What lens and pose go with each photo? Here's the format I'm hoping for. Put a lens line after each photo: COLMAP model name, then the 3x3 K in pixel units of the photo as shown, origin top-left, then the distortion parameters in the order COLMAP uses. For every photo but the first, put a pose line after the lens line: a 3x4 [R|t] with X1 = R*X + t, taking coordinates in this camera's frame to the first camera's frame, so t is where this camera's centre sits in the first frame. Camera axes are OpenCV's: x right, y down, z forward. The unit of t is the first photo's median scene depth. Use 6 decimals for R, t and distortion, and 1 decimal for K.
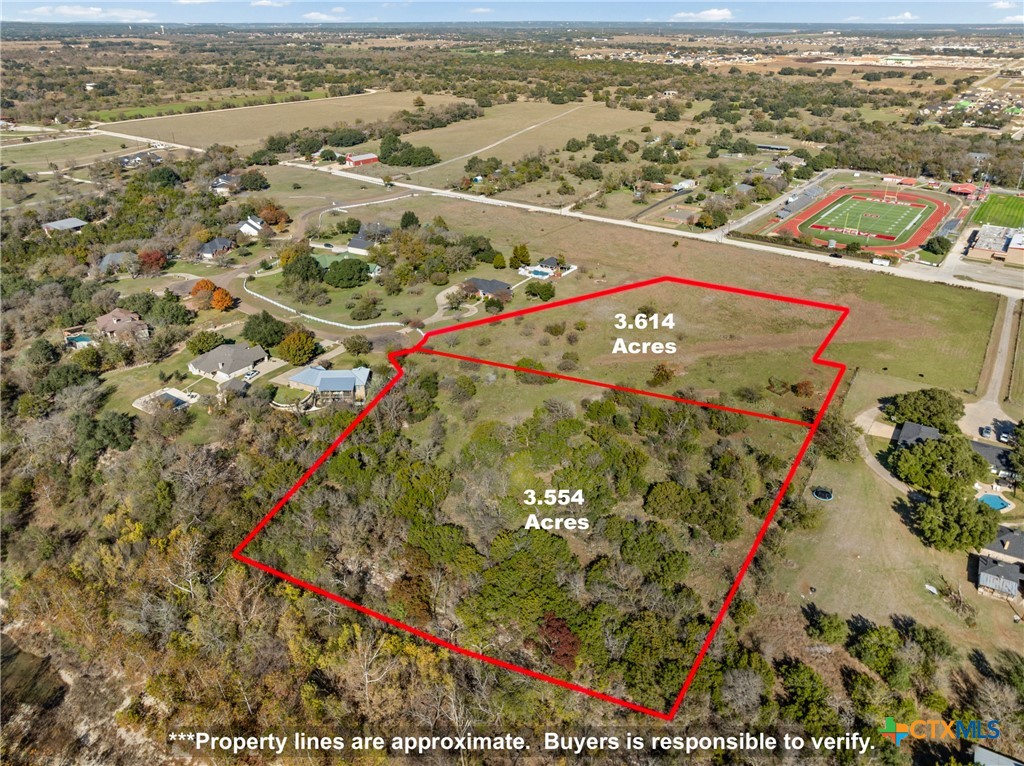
lens RADIAL K [[724.5, 0, 512.0], [0, 724.5, 383.0], [0, 0, 1]] dist [-0.011942, -0.002802]
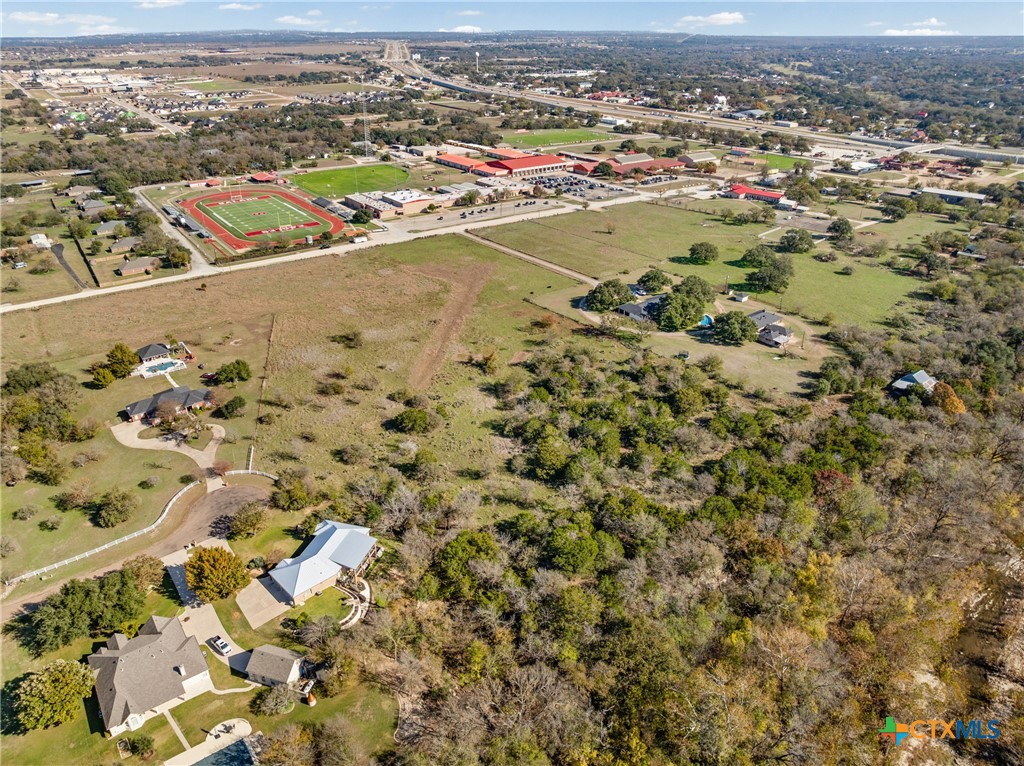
lens RADIAL K [[724.1, 0, 512.0], [0, 724.1, 383.0], [0, 0, 1]] dist [-0.041924, 0.010149]
pose [[0.320016, -0.427084, 0.845688, -0.479412], [0.431830, 0.860268, 0.271038, -0.176107], [-0.843275, 0.278457, 0.459728, 0.324773]]
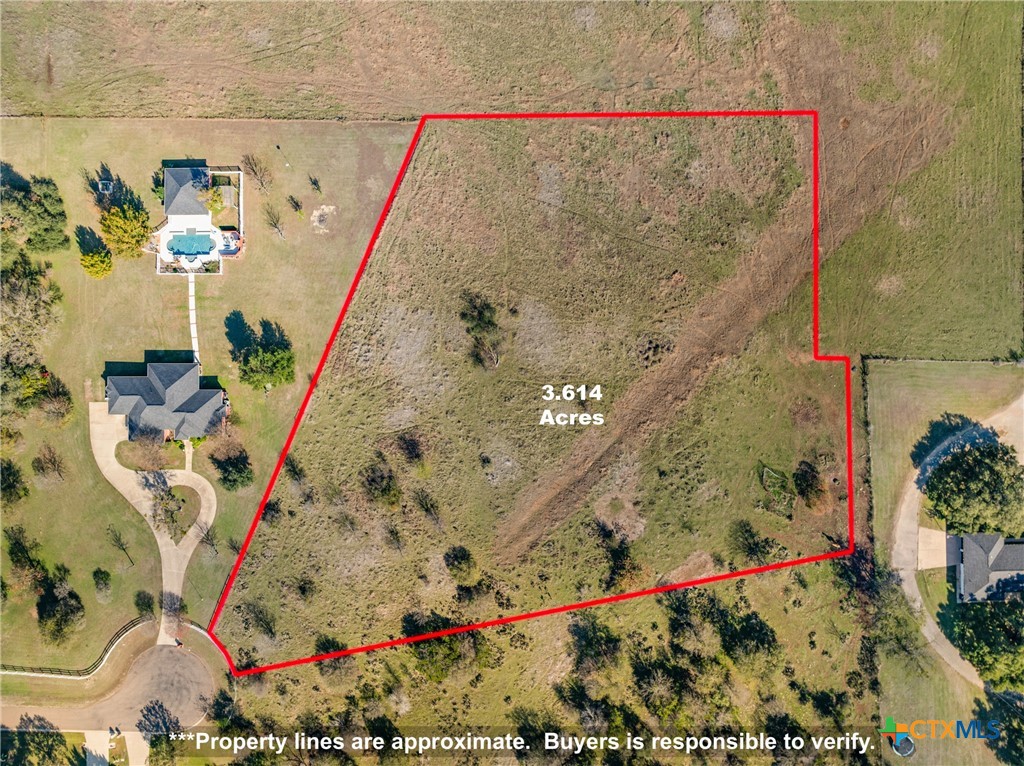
lens RADIAL K [[724.1, 0, 512.0], [0, 724.1, 383.0], [0, 0, 1]] dist [-0.041924, 0.010149]
pose [[0.819567, -0.572848, -0.012483, 0.155592], [0.271505, 0.369070, 0.888860, -0.455232], [-0.504574, -0.731869, 0.458009, 0.595722]]
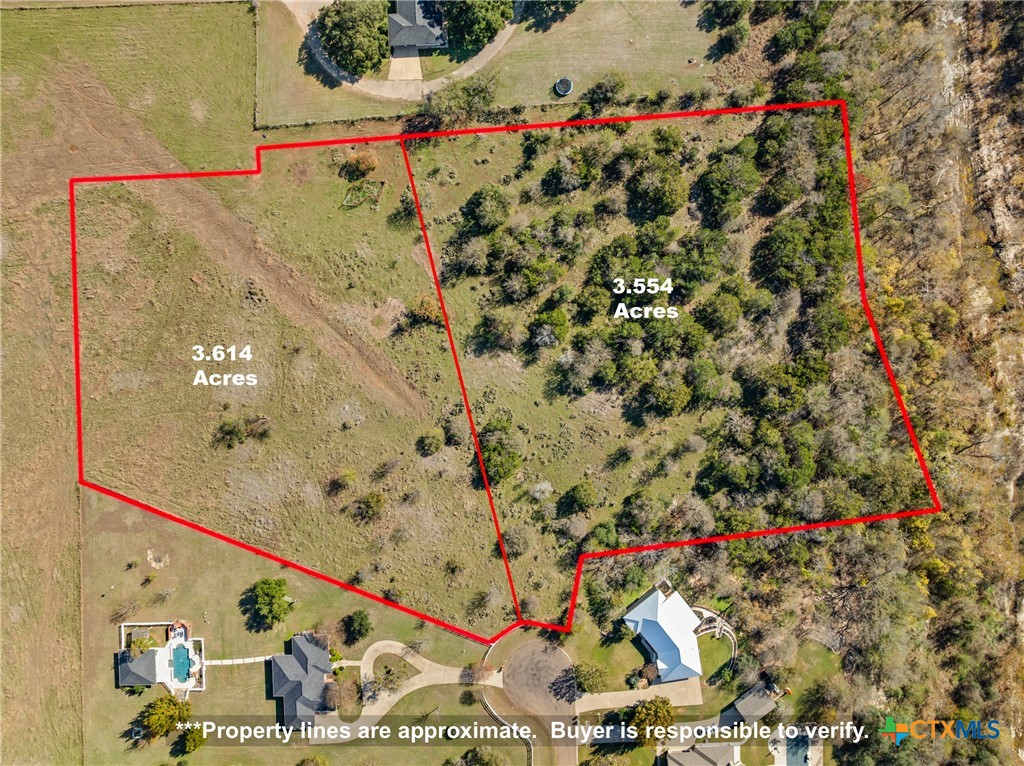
lens RADIAL K [[724.1, 0, 512.0], [0, 724.1, 383.0], [0, 0, 1]] dist [-0.041924, 0.010149]
pose [[-0.591895, -0.805959, -0.009540, 0.065377], [0.360621, -0.275388, 0.891131, -0.488592], [-0.720842, 0.524015, 0.453647, 0.409033]]
